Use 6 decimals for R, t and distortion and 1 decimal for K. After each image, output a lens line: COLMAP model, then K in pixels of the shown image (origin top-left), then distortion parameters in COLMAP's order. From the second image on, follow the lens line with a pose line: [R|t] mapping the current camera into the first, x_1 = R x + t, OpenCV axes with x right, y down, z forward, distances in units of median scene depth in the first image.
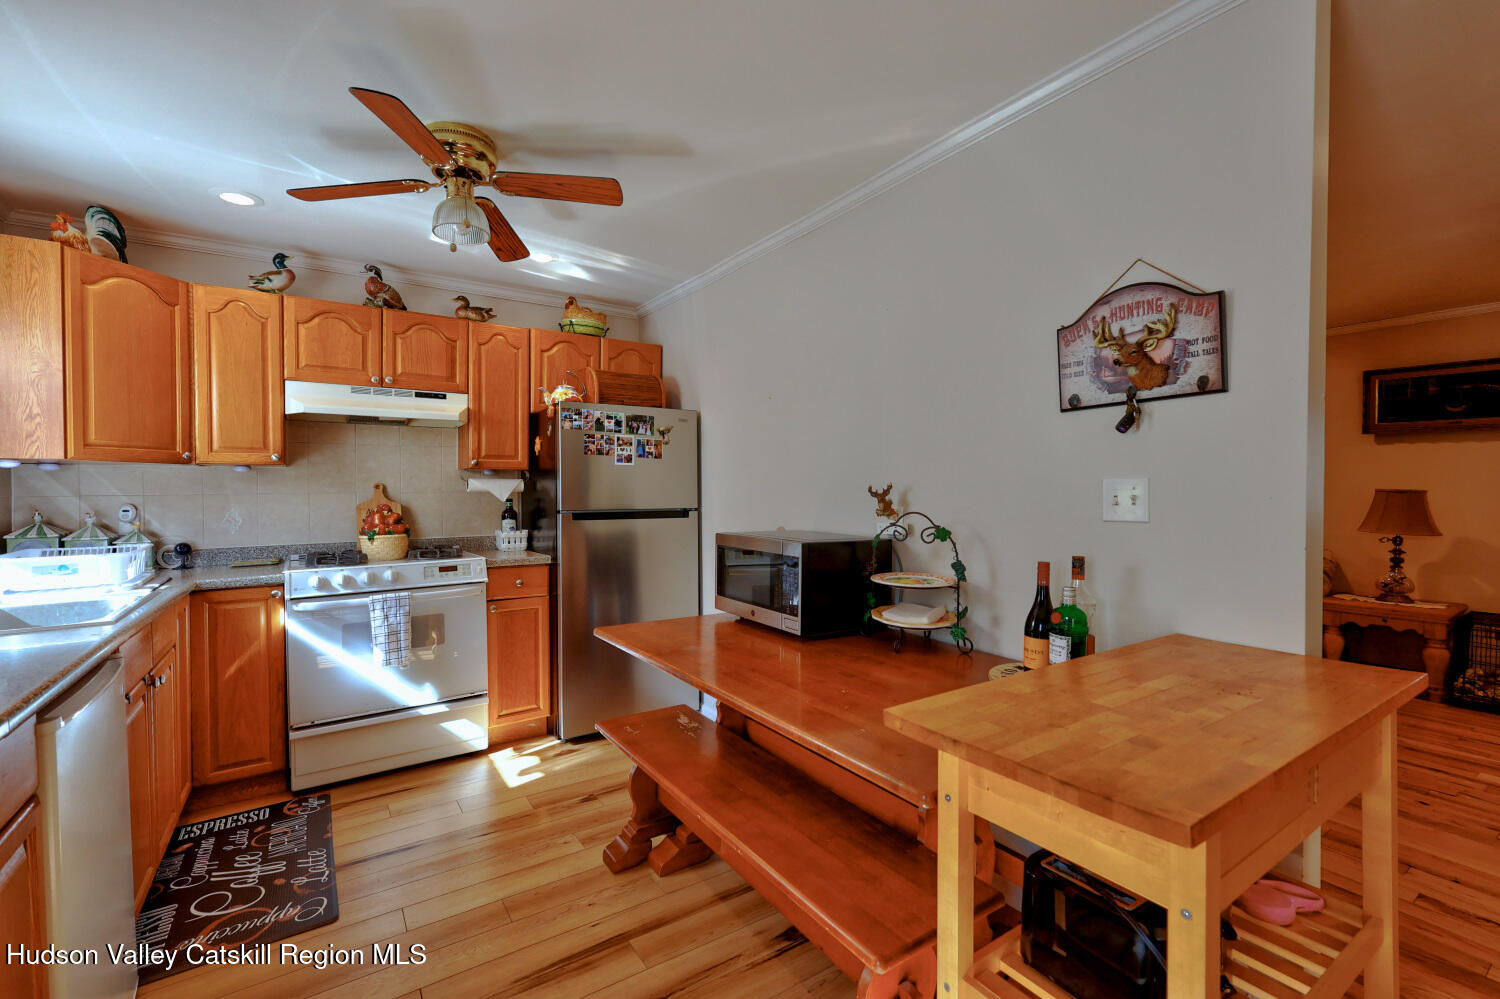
lens RADIAL K [[639.7, 0, 750.0], [0, 639.7, 499.5], [0, 0, 1]] dist [0.000652, 0.000371]
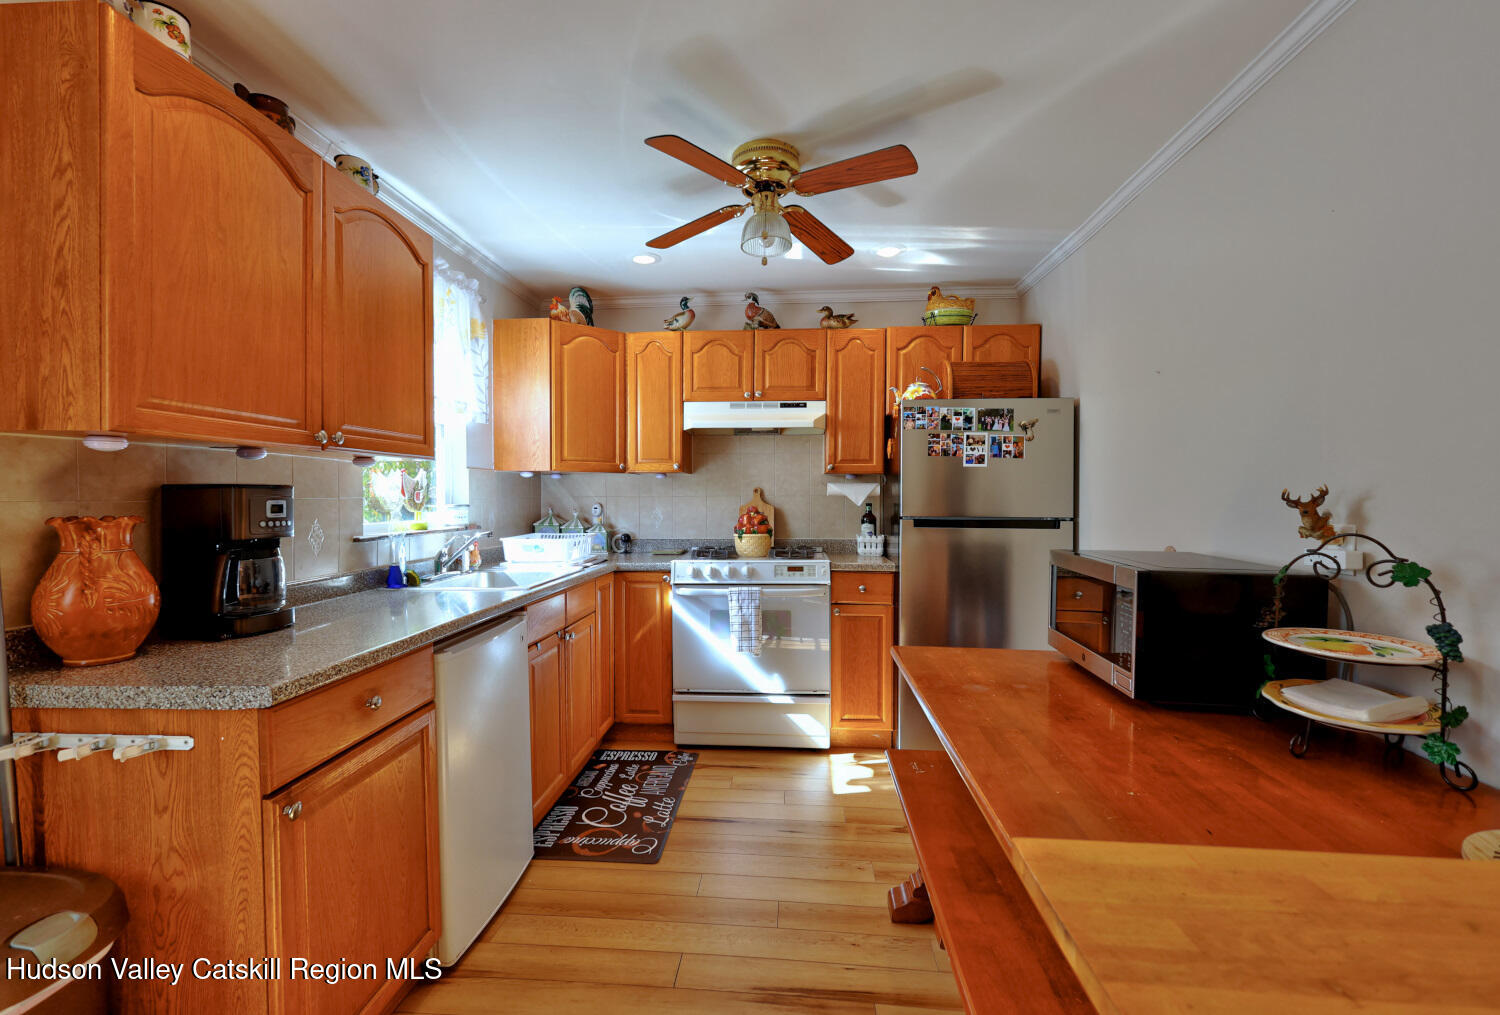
lens RADIAL K [[656.7, 0, 750.0], [0, 656.7, 507.5], [0, 0, 1]] dist [0.001968, -0.000041]
pose [[0.779627, 0.017773, -0.625991, 0.154017], [-0.015030, 0.999840, 0.009669, -0.001983], [0.626063, 0.001871, 0.779770, 0.119849]]
